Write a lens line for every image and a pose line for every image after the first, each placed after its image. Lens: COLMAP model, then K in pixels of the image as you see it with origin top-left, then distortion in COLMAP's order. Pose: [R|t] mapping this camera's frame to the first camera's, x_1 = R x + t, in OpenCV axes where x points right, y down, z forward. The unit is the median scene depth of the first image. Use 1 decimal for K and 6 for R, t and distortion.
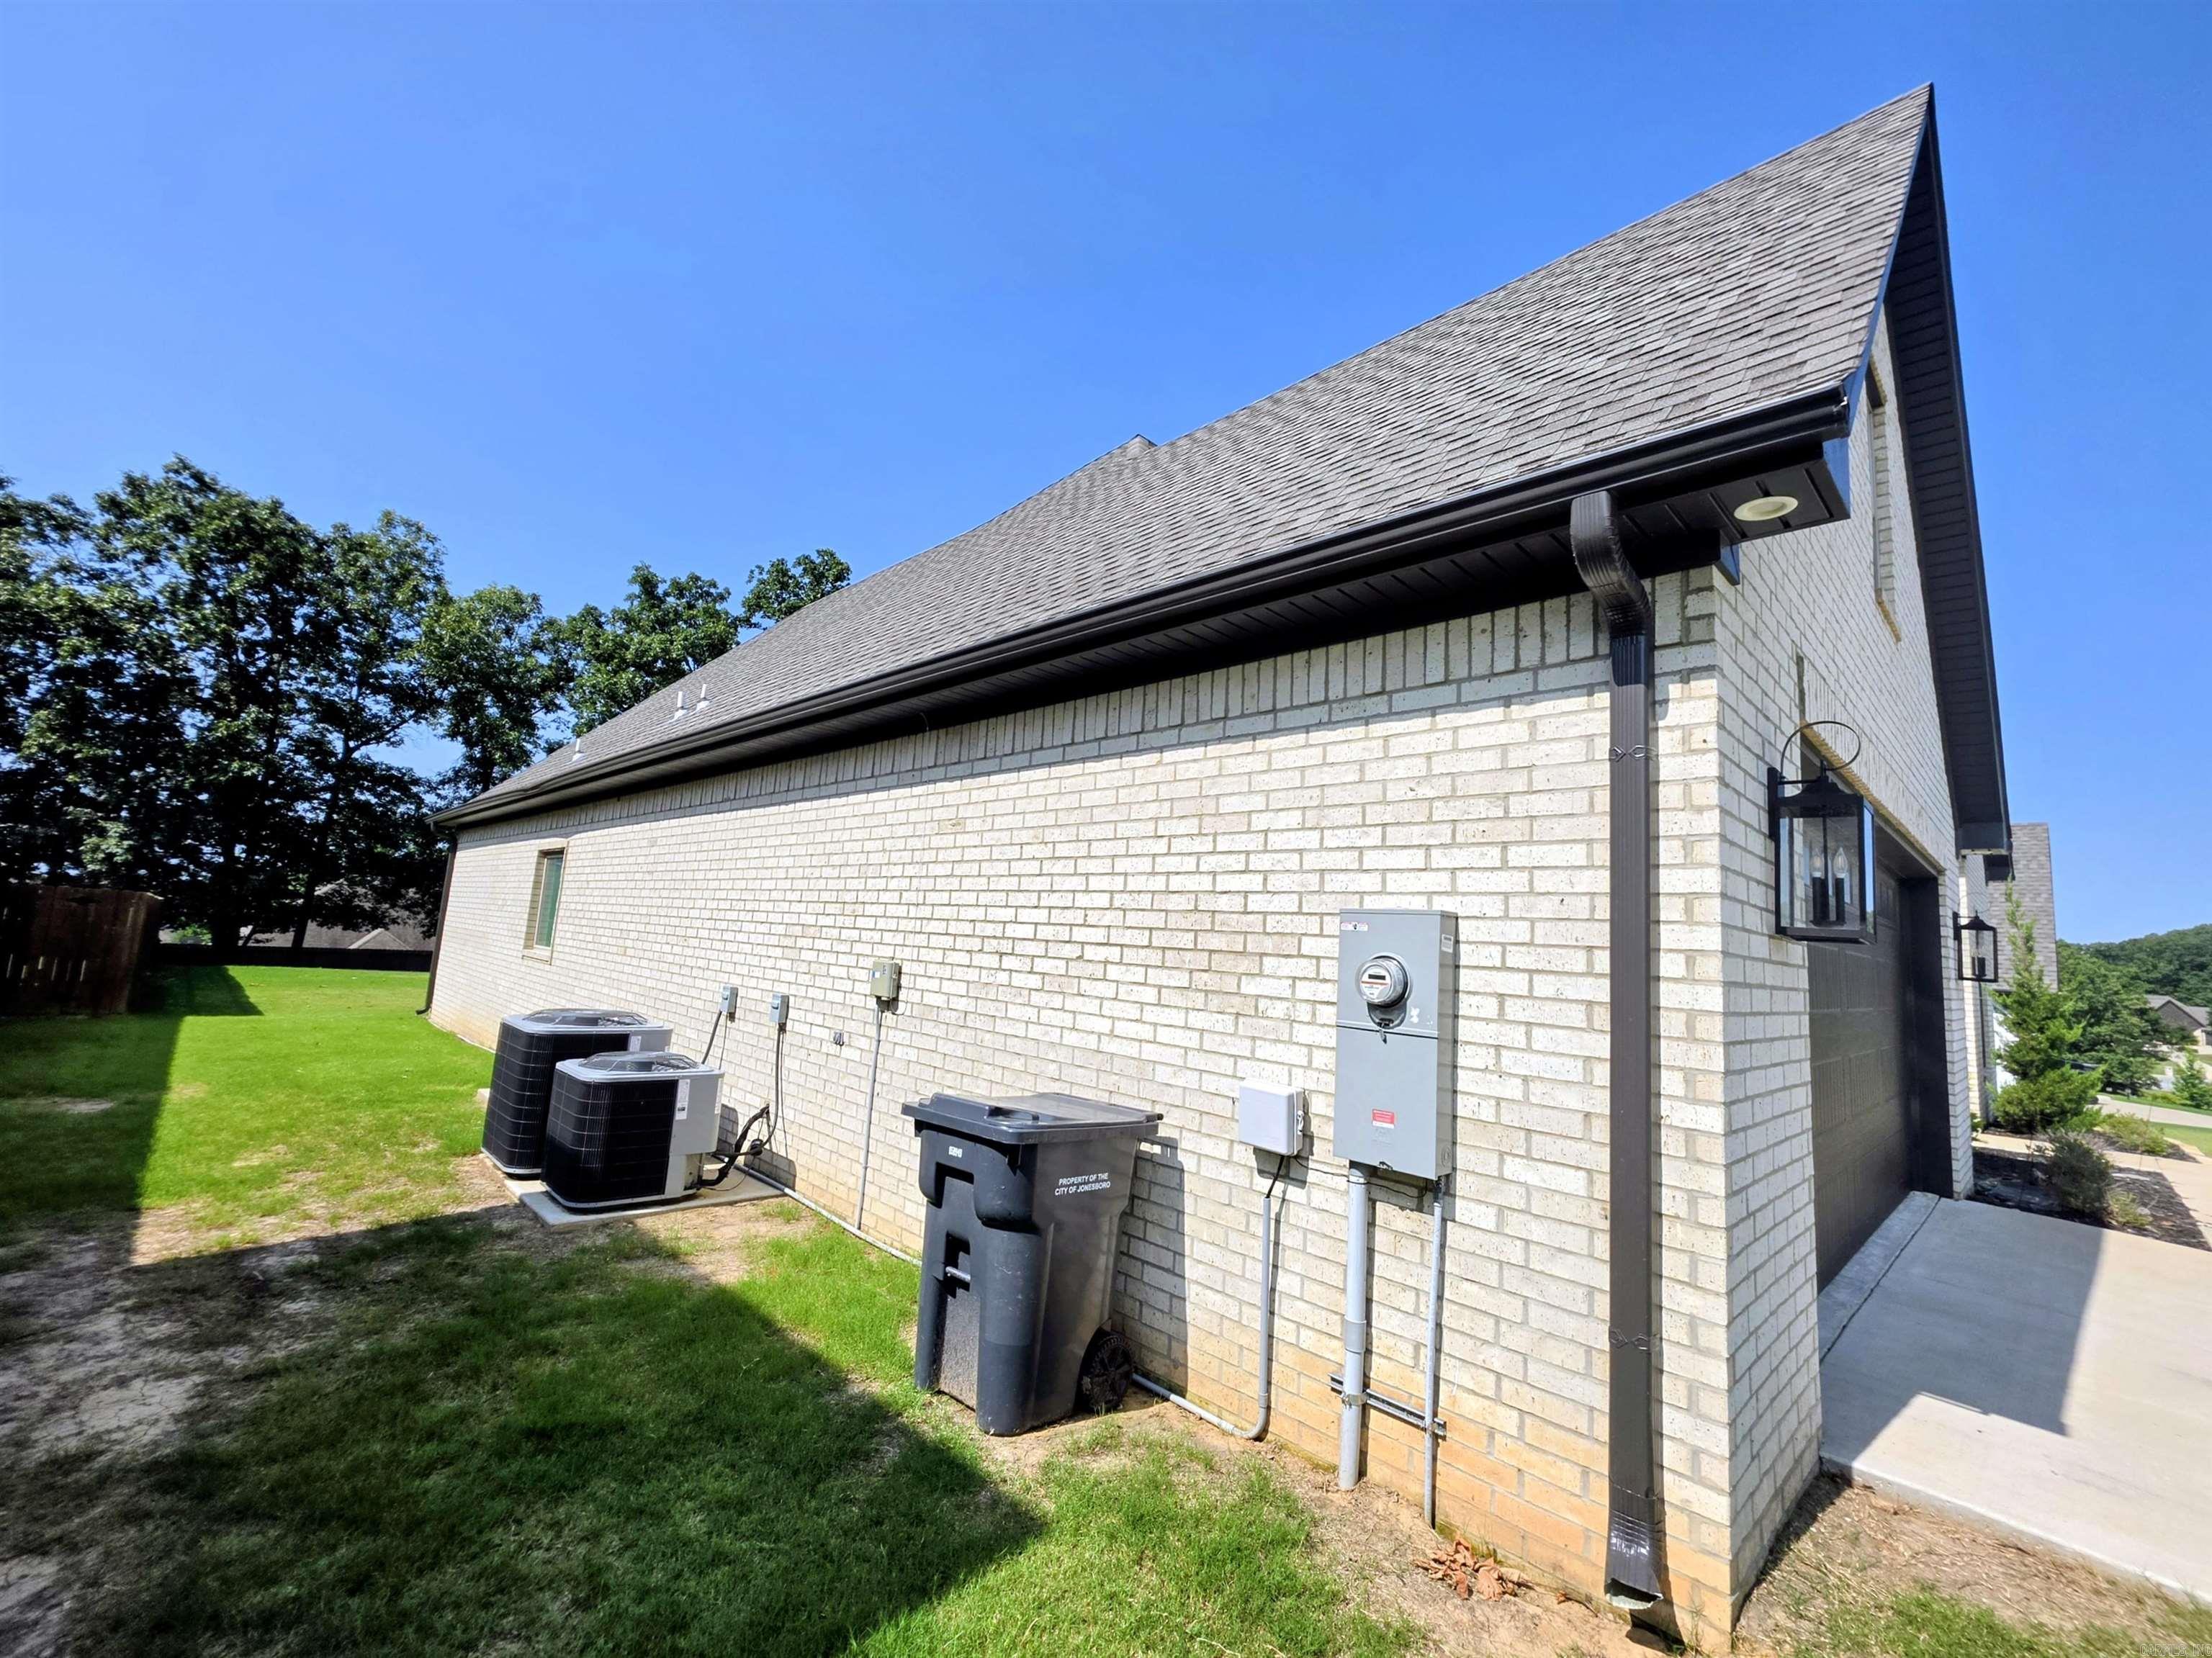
lens RADIAL K [[893.2, 0, 1097.5], [0, 893.2, 825.2], [0, 0, 1]] dist [-0.001424, -0.000458]
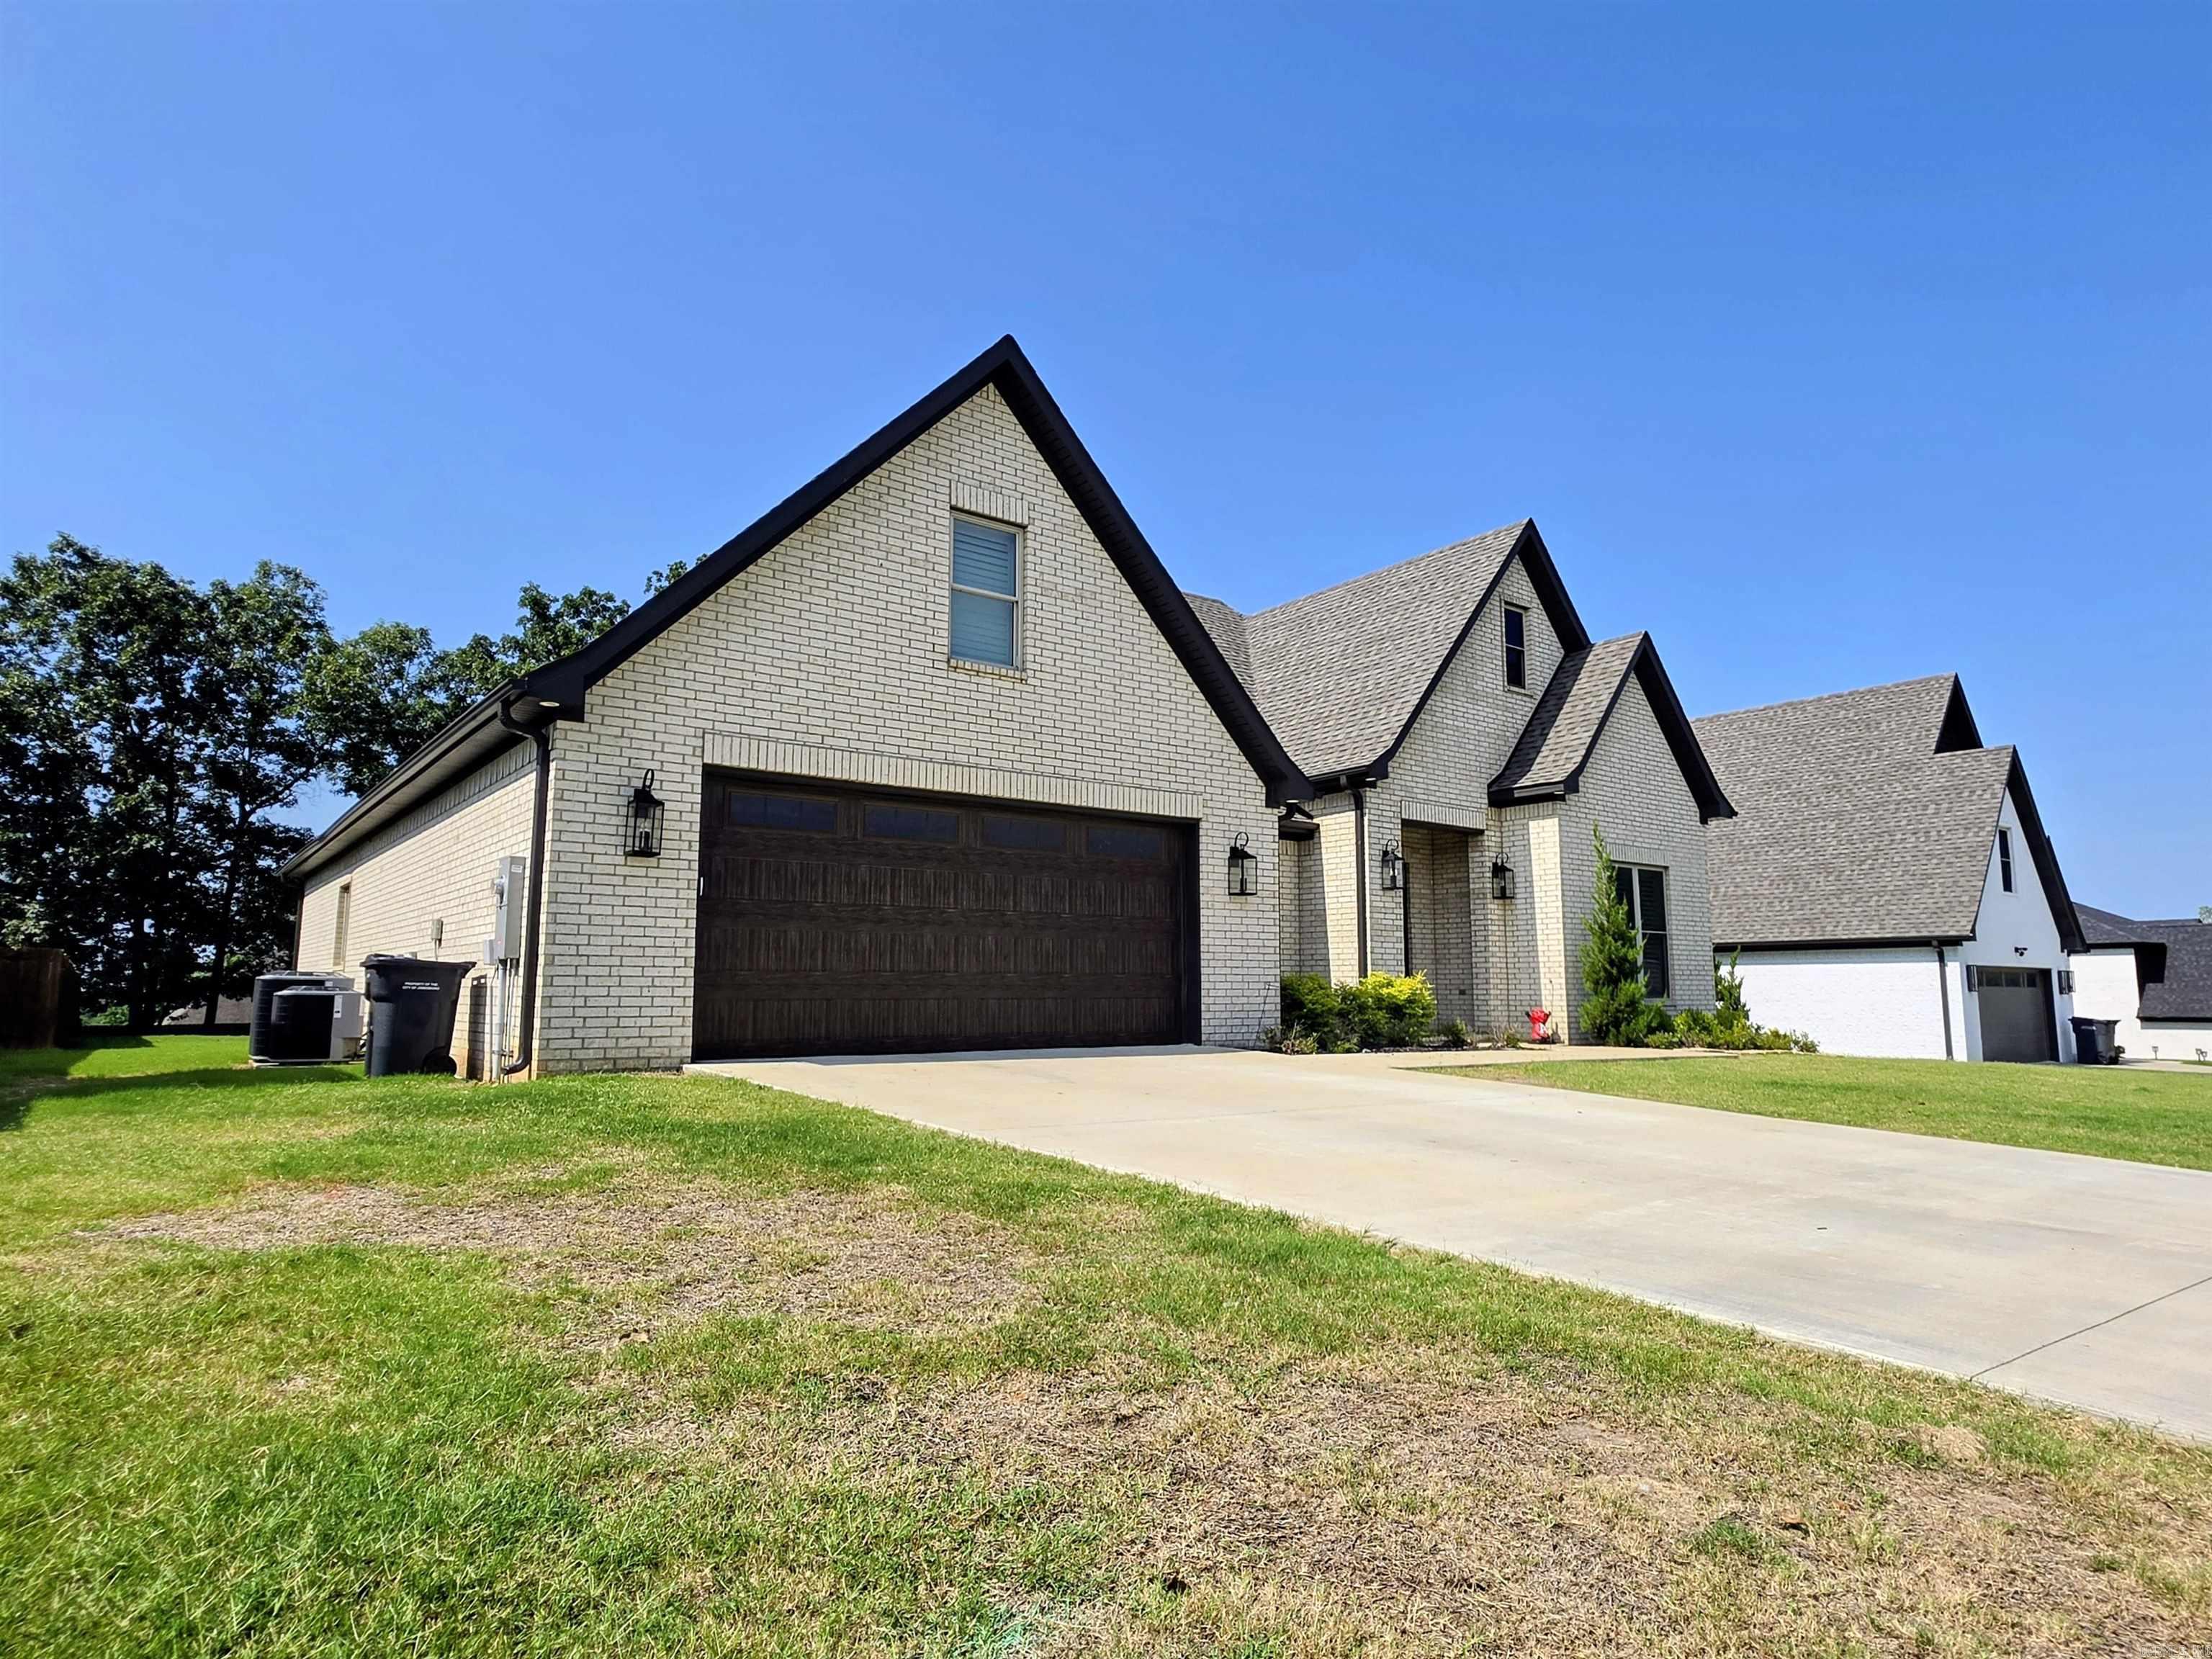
lens RADIAL K [[1225.4, 0, 1107.6], [0, 1225.4, 836.3], [0, 0, 1]] dist [0.000298, 0.001153]
pose [[0.990633, -0.077673, -0.112313, 0.229288], [0.077542, 0.996974, -0.005532, 0.018916], [0.112403, -0.003228, 0.993658, -0.208759]]
